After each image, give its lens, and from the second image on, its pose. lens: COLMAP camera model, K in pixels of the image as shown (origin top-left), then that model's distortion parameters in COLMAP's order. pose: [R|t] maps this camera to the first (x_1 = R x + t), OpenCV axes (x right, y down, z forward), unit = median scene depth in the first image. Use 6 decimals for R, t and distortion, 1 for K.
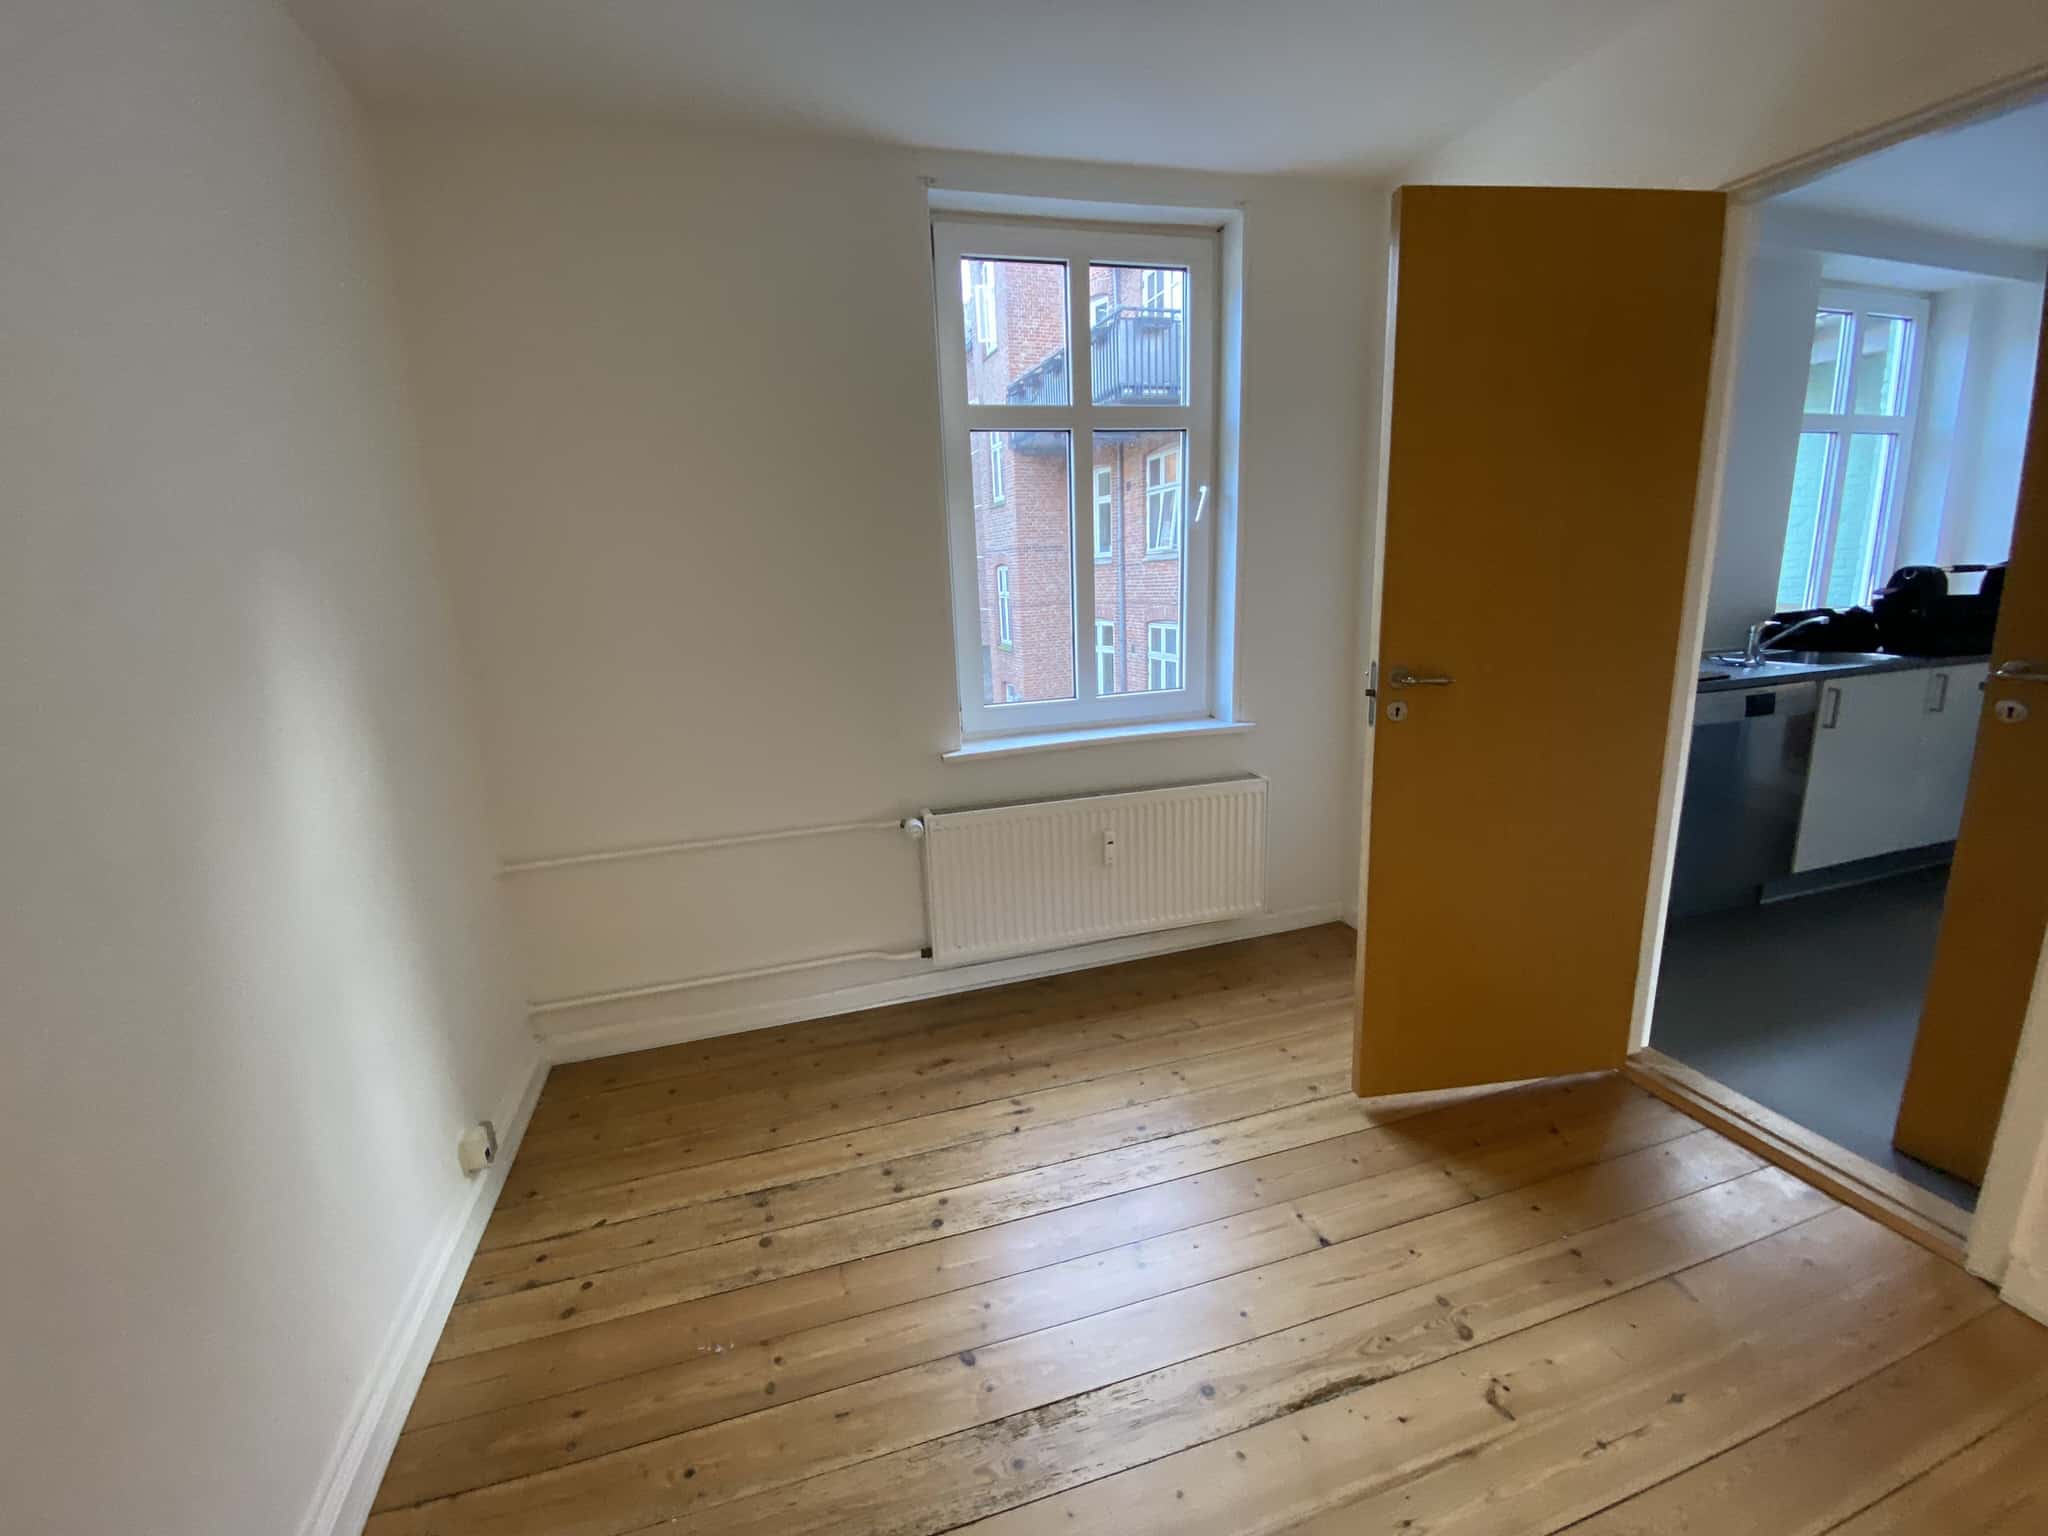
lens RADIAL K [[833.3, 0, 1035.7], [0, 833.3, 766.2], [0, 0, 1]] dist [-0.012285, -0.001755]
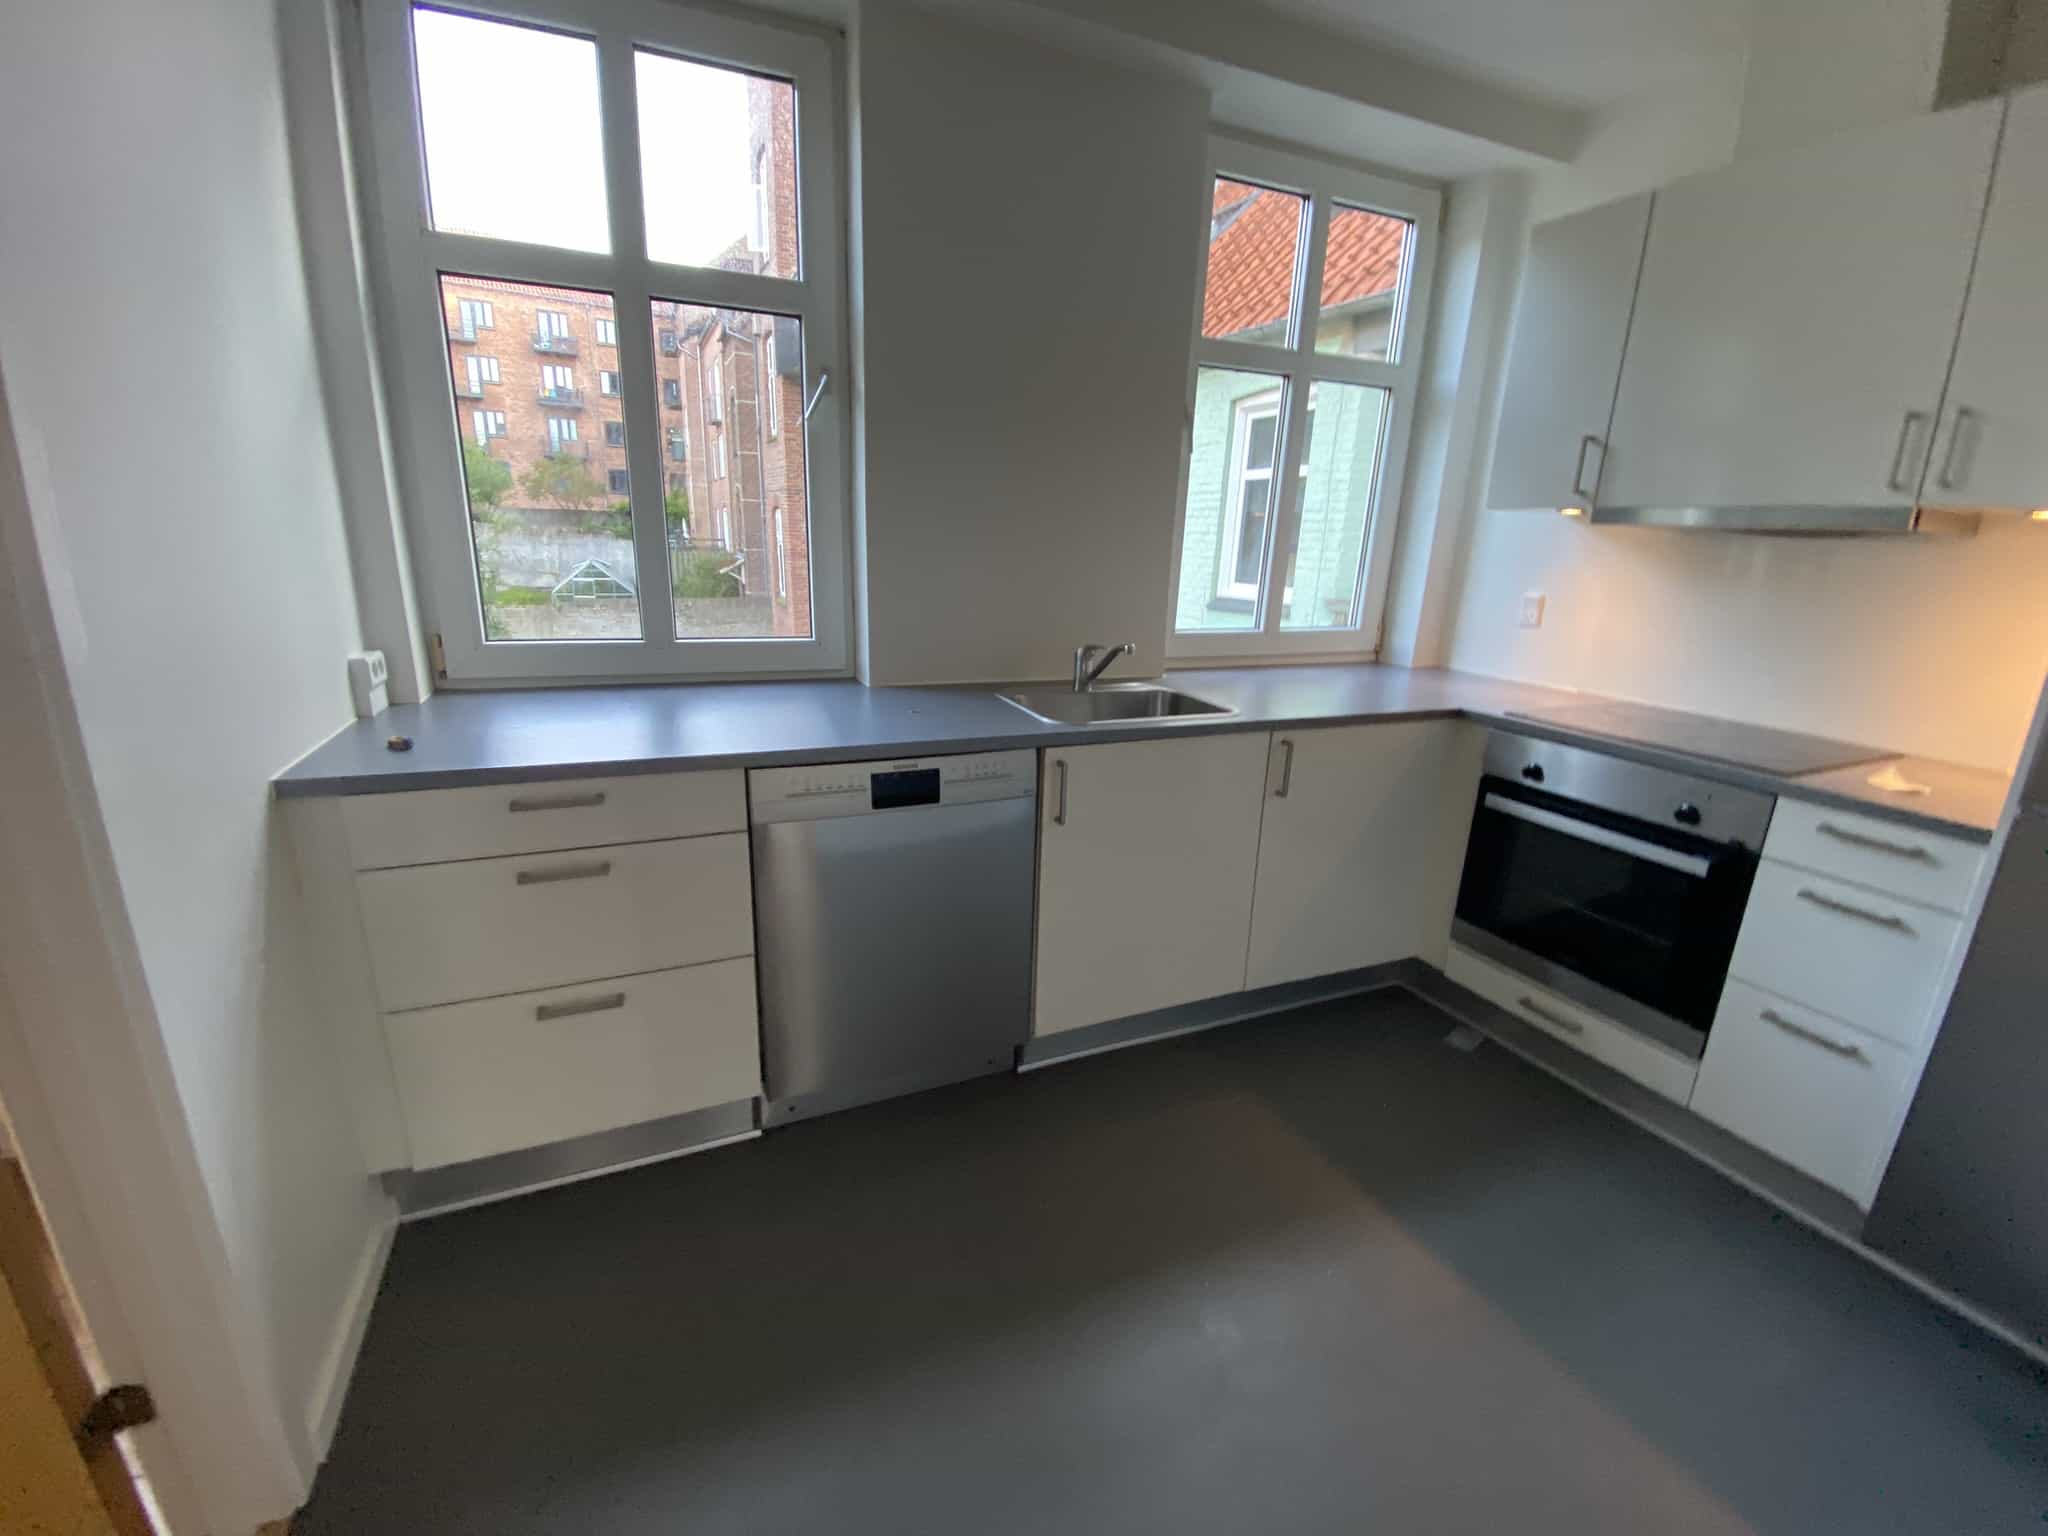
lens RADIAL K [[833.3, 0, 1036.2], [0, 833.3, 772.4], [0, 0, 1]] dist [-0.012285, -0.001755]
pose [[0.993480, 0.054409, 0.100185, 0.727320], [-0.059911, 0.996809, 0.052758, -0.098551], [-0.096995, -0.058416, 0.993569, 0.308627]]
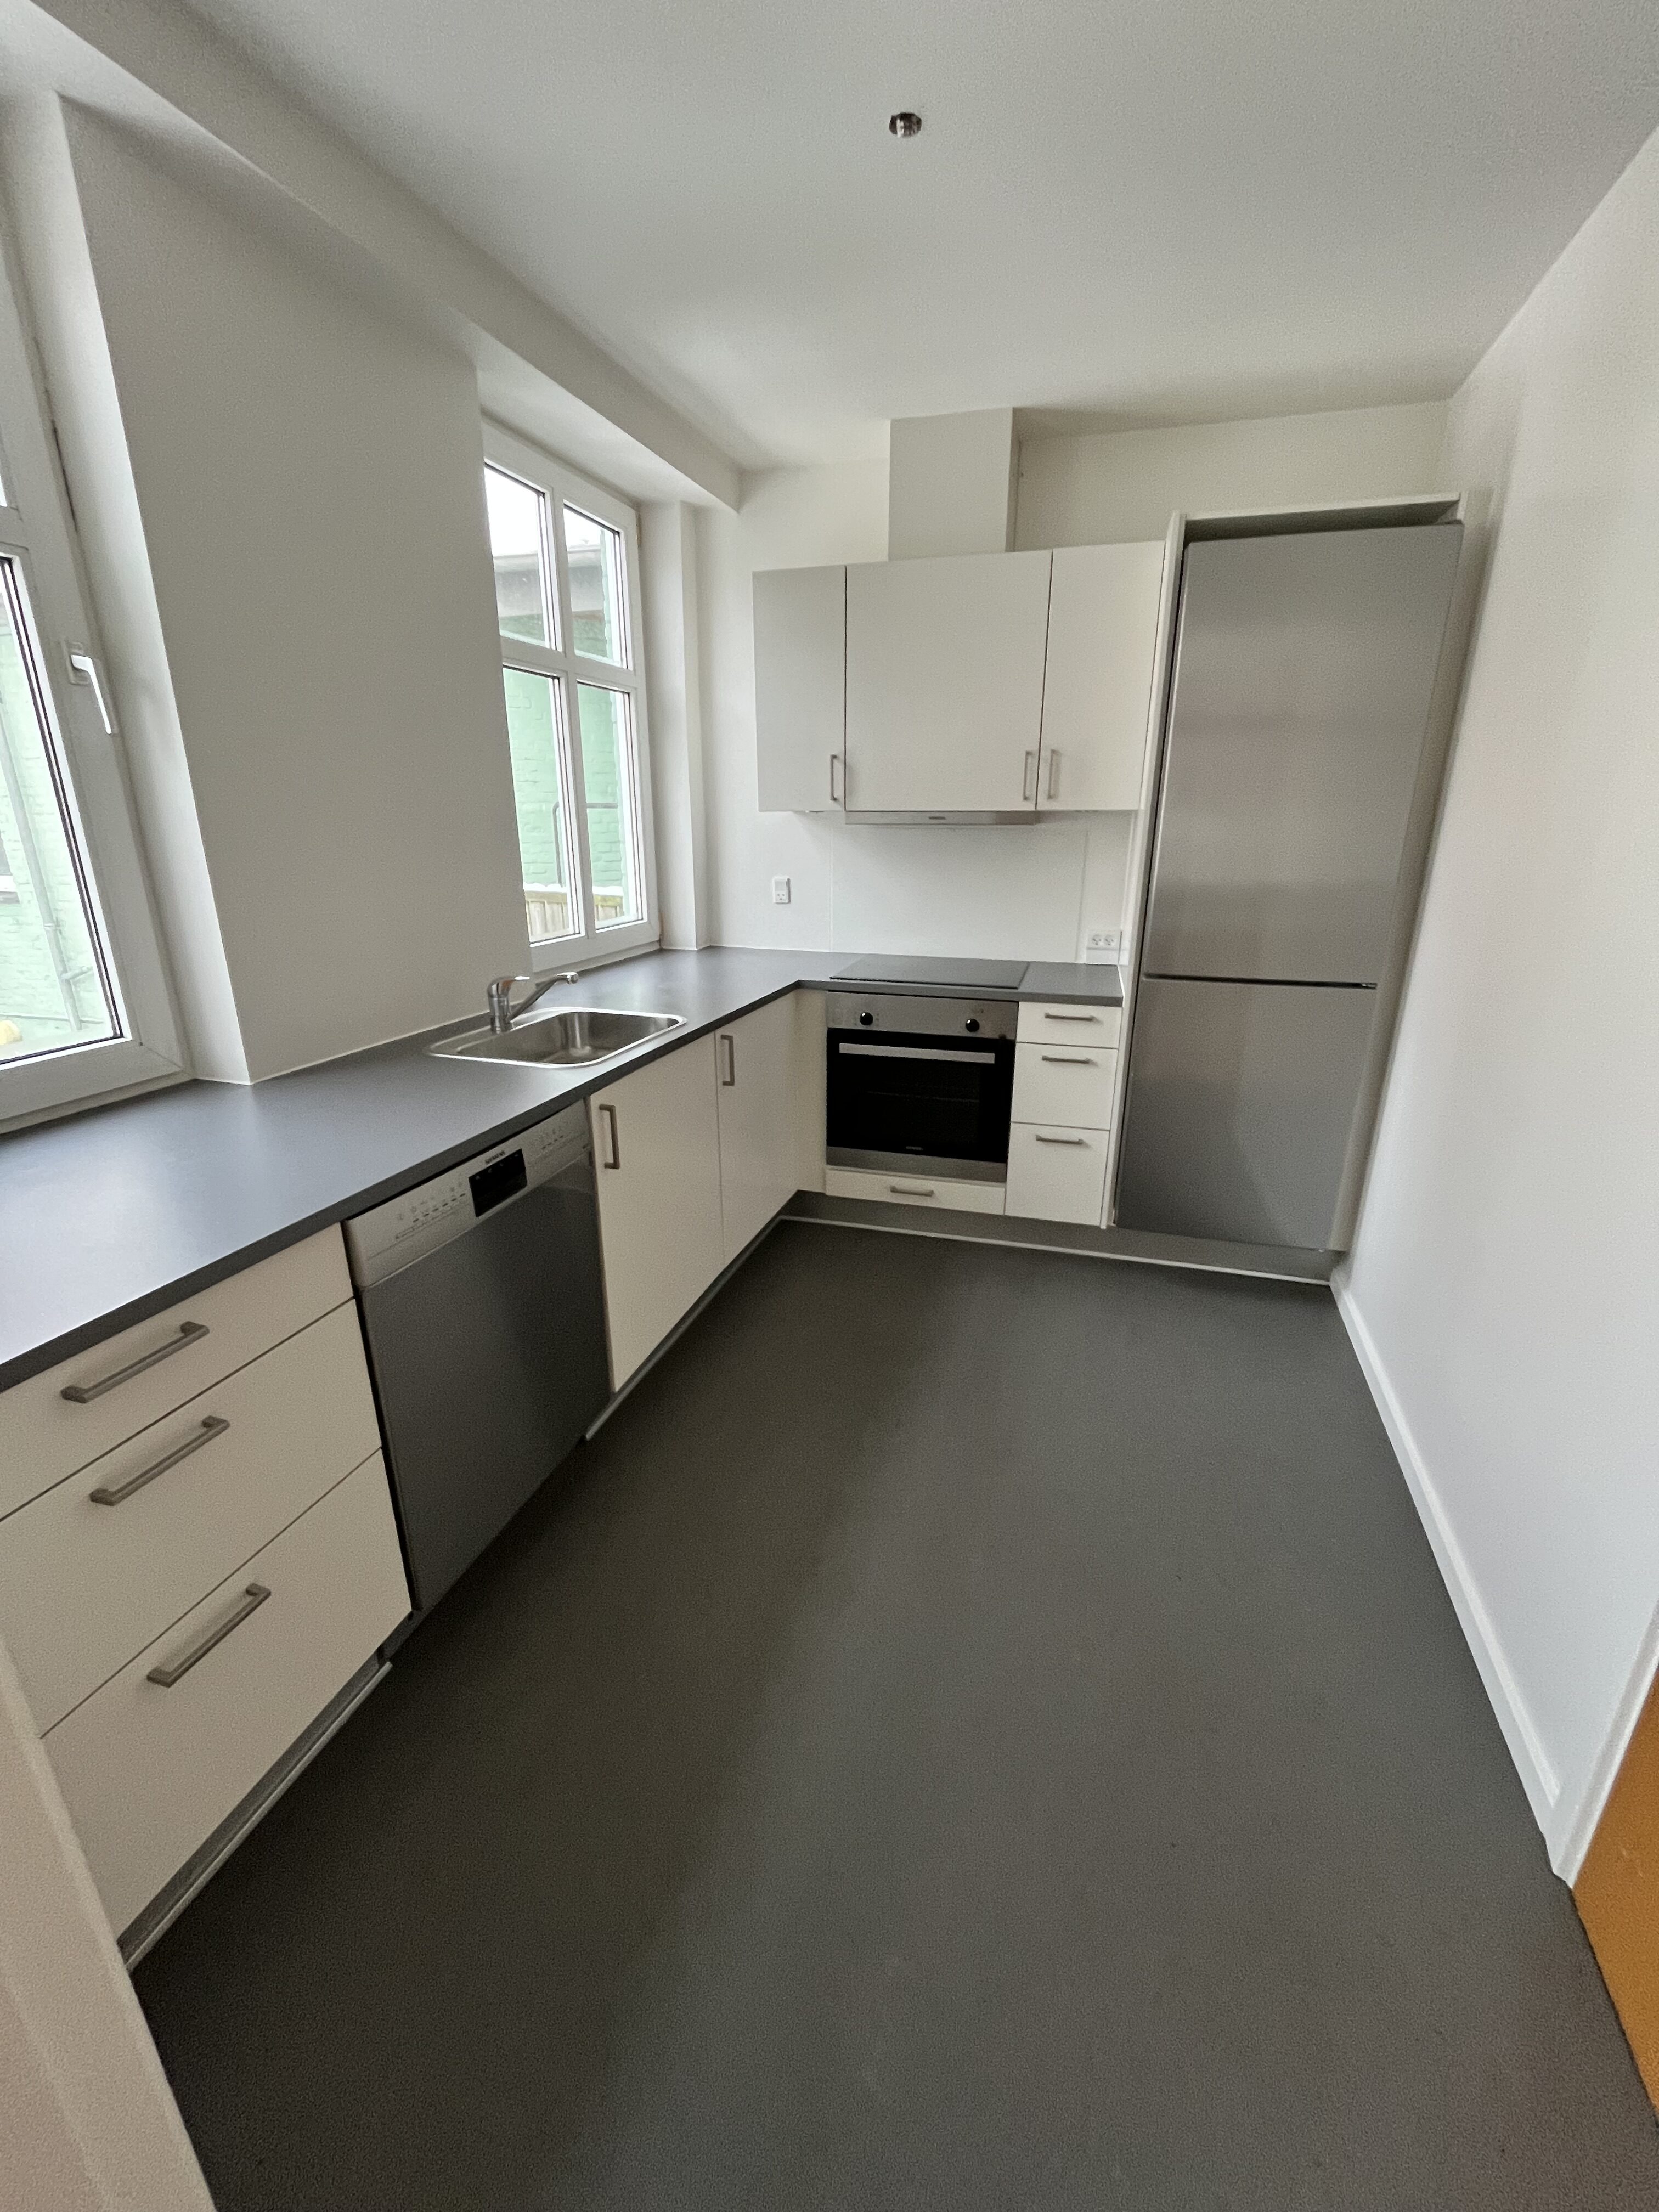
lens RADIAL K [[903.6, 0, 811.3], [0, 903.6, 1106.3], [0, 0, 1]] dist [-0.004603, -0.000524]
pose [[0.599937, -0.209855, 0.772034, 0.449968], [0.152573, 0.977286, 0.147085, -0.140070], [-0.785364, 0.029550, 0.618328, 0.384586]]
